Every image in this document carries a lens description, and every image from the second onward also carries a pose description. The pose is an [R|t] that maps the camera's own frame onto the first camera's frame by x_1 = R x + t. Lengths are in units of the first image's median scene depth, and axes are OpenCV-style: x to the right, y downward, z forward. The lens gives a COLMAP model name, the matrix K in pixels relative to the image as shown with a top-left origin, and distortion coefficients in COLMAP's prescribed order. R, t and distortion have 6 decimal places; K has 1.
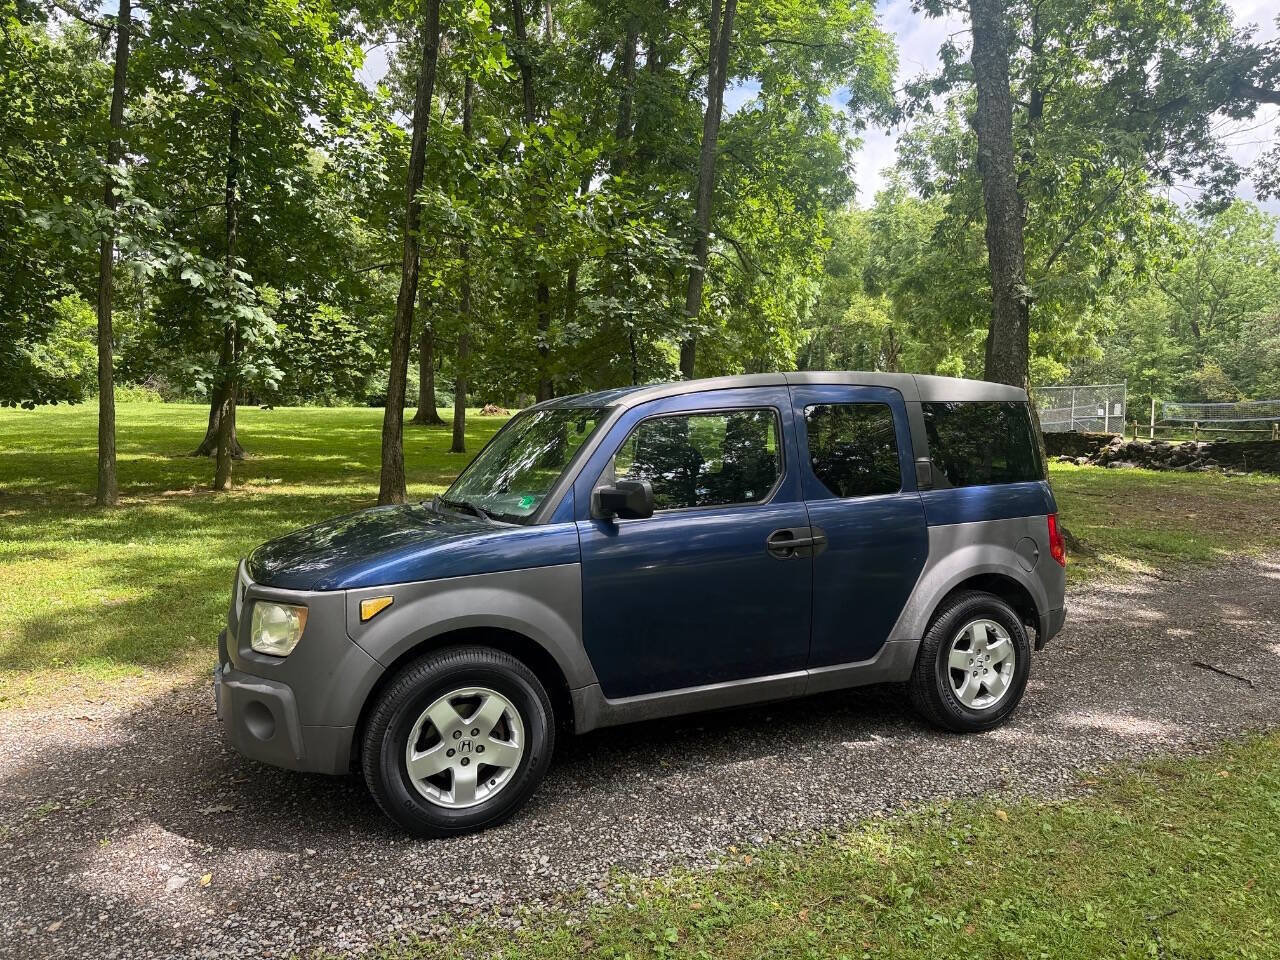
lens RADIAL K [[894.2, 0, 638.6], [0, 894.2, 477.7], [0, 0, 1]] dist [0.024719, -0.042292]
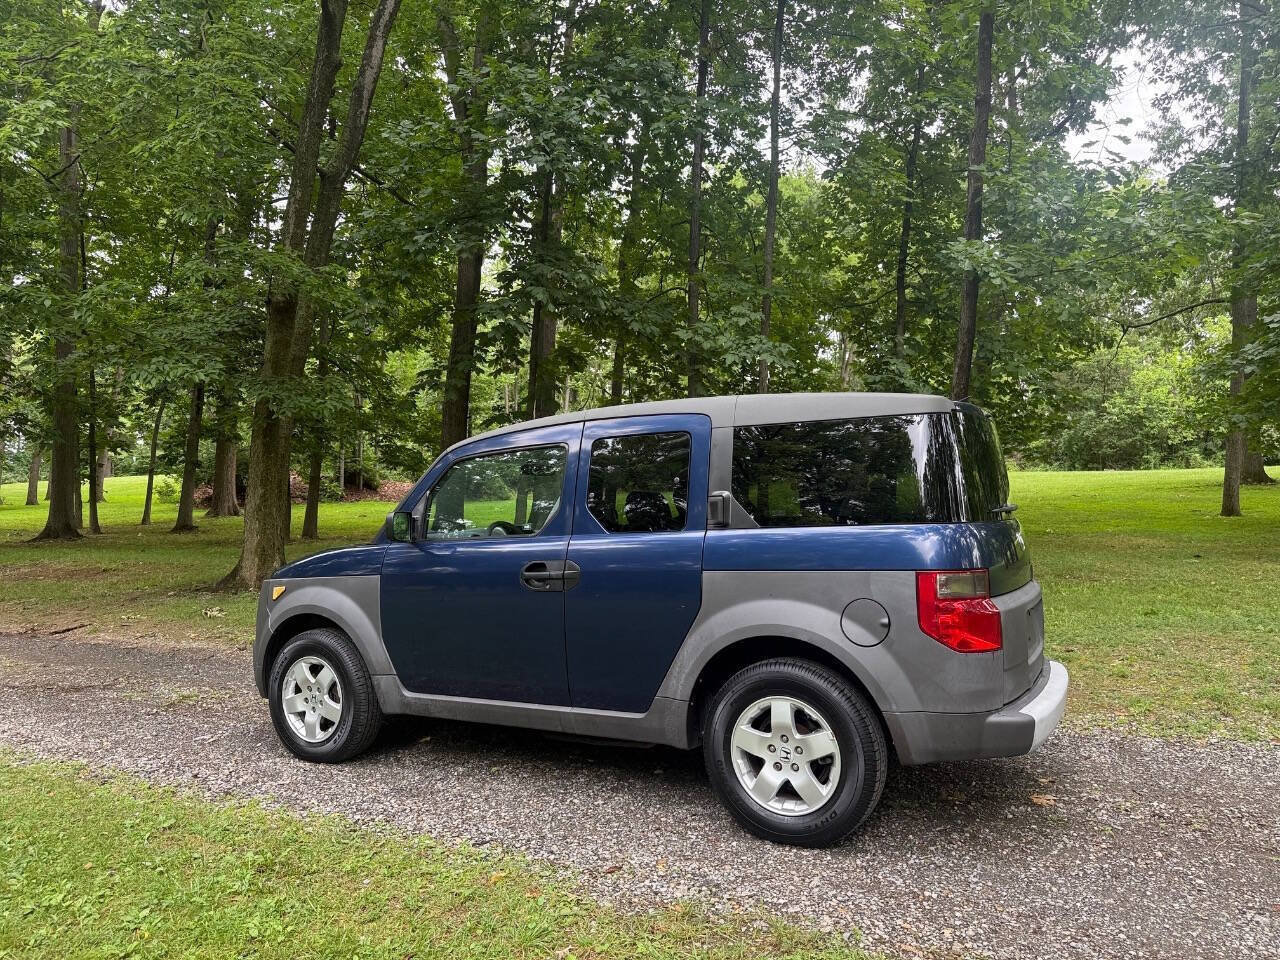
lens RADIAL K [[894.2, 0, 635.5], [0, 894.2, 481.8], [0, 0, 1]] dist [0.024719, -0.042292]
pose [[0.577901, -0.030975, -0.815519, 0.948607], [-0.026925, 0.998012, -0.056986, 0.019593], [0.815663, 0.054890, 0.575918, 0.438167]]
